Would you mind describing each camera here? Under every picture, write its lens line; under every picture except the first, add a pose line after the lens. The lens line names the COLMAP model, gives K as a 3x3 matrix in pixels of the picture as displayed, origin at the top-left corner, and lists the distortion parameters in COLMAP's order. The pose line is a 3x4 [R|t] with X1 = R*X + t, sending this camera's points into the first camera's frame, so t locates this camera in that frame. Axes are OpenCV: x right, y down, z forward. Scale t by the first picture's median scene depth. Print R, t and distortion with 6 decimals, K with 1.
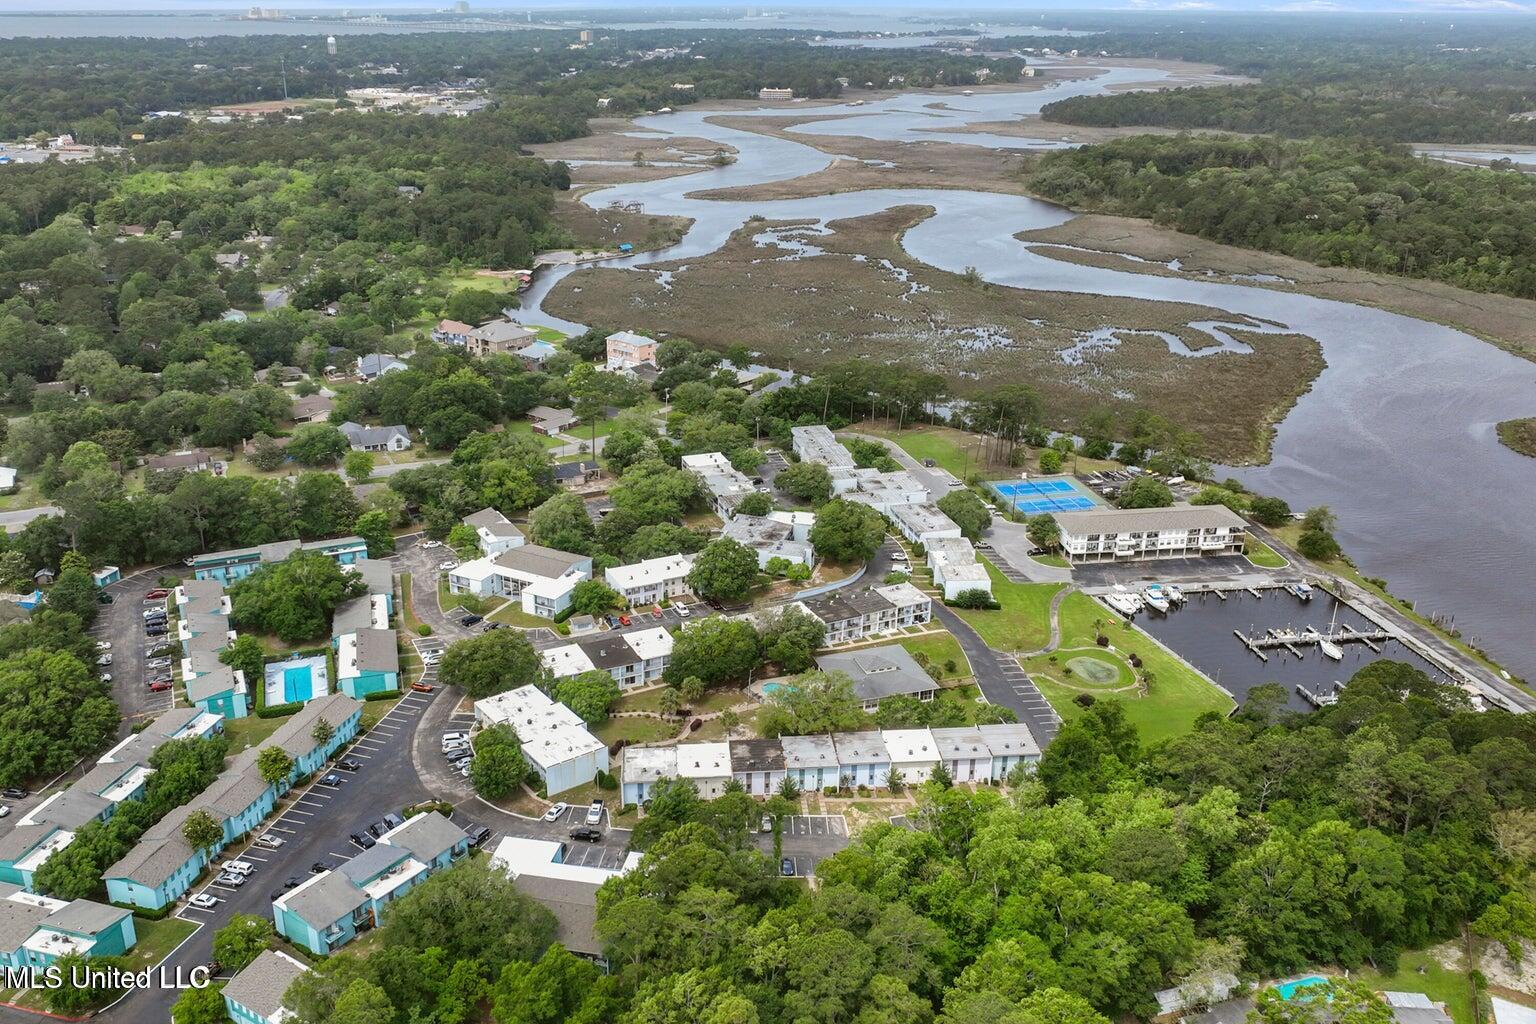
lens RADIAL K [[1275.6, 0, 771.9], [0, 1275.6, 508.1], [0, 0, 1]] dist [-0.003474, 0.016490]
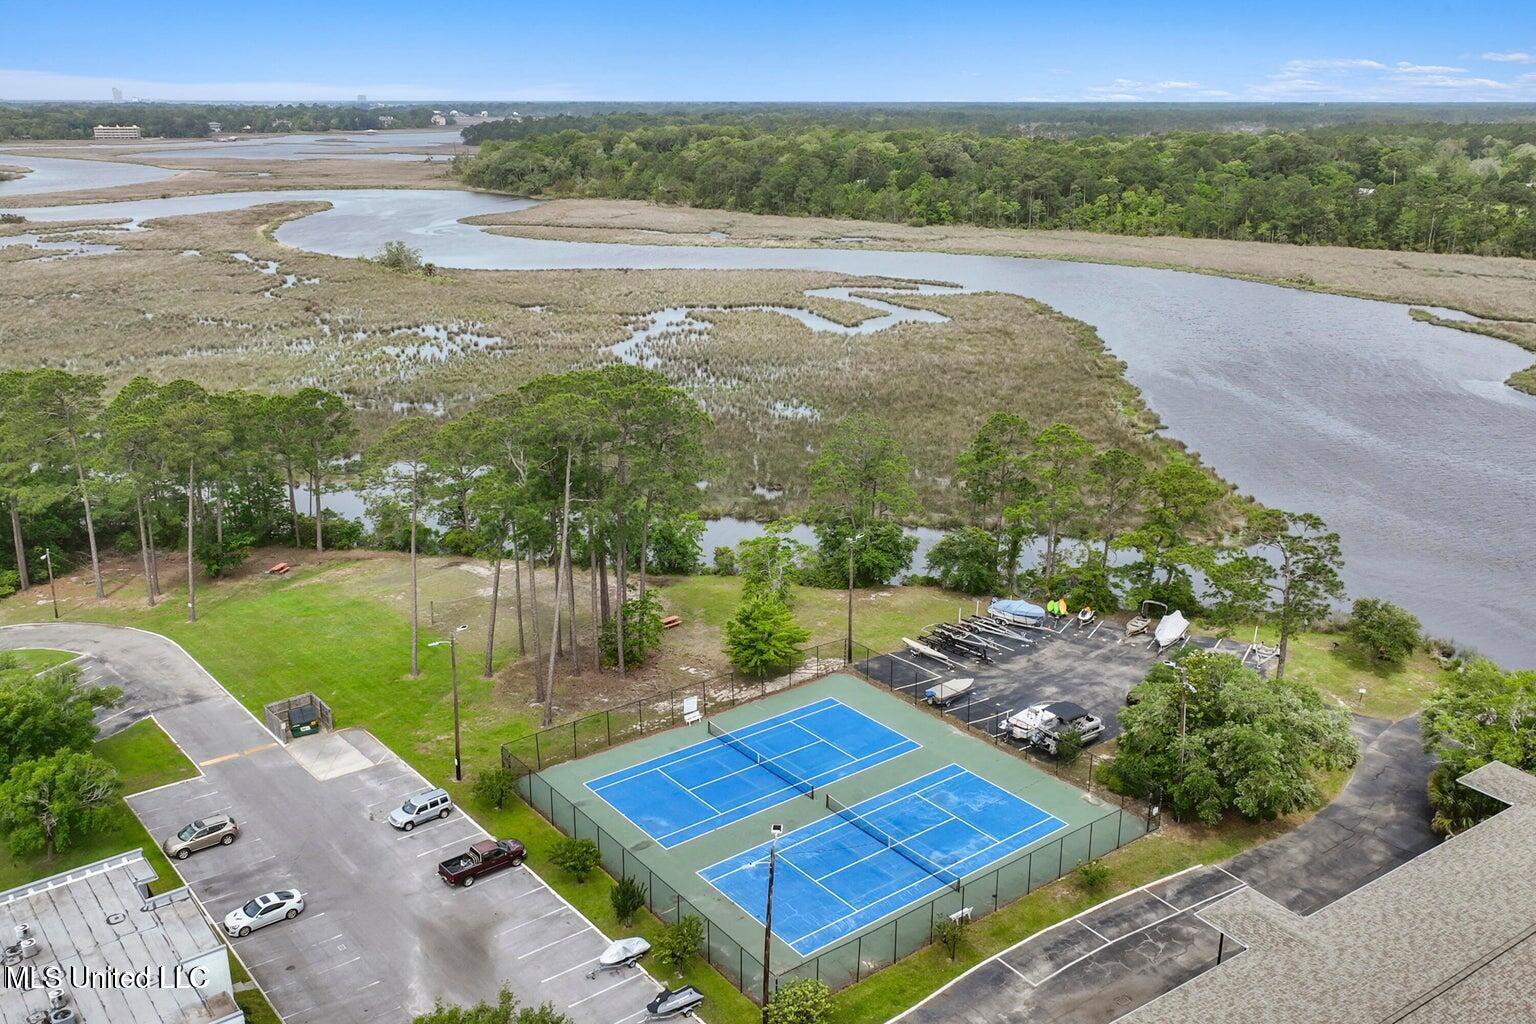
lens RADIAL K [[1275.6, 0, 771.9], [0, 1275.6, 508.1], [0, 0, 1]] dist [-0.003474, 0.016490]
pose [[0.906288, -0.132463, 0.401368, 0.080192], [0.157777, 0.987003, -0.030522, -0.038149], [-0.392108, 0.090988, 0.915408, 0.526332]]
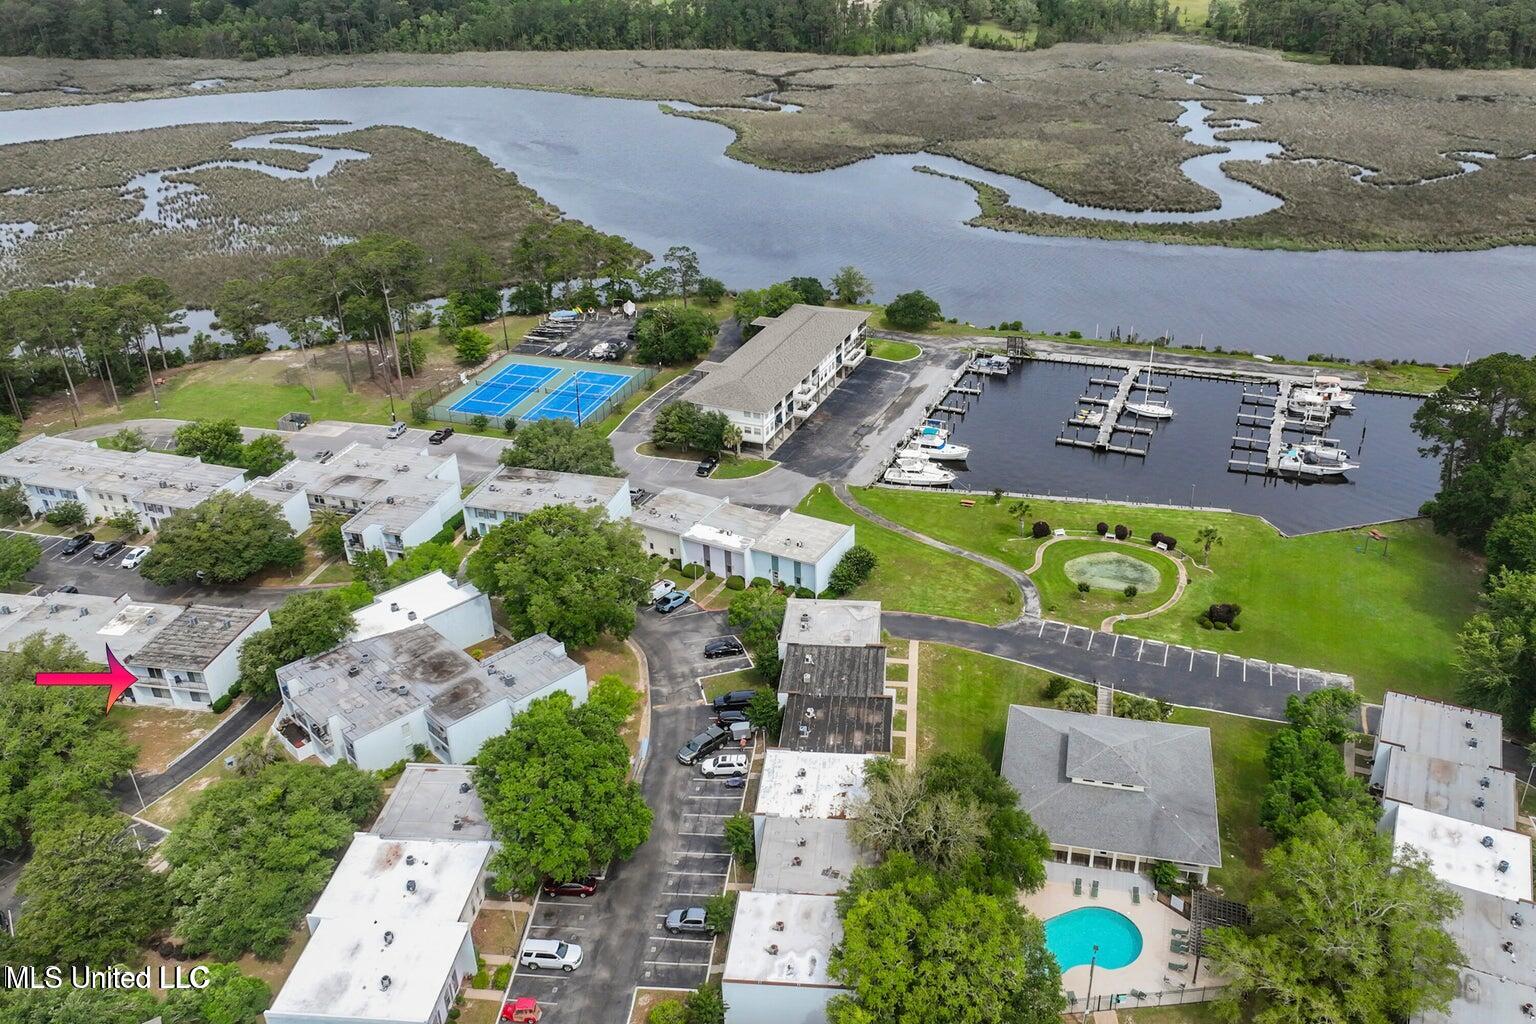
lens RADIAL K [[1275.6, 0, 771.9], [0, 1275.6, 508.1], [0, 0, 1]] dist [-0.003474, 0.016490]
pose [[0.522461, -0.414705, 0.745020, -0.134030], [0.330560, 0.903935, 0.271351, -0.058576], [-0.785980, 0.104504, 0.609356, 0.372089]]
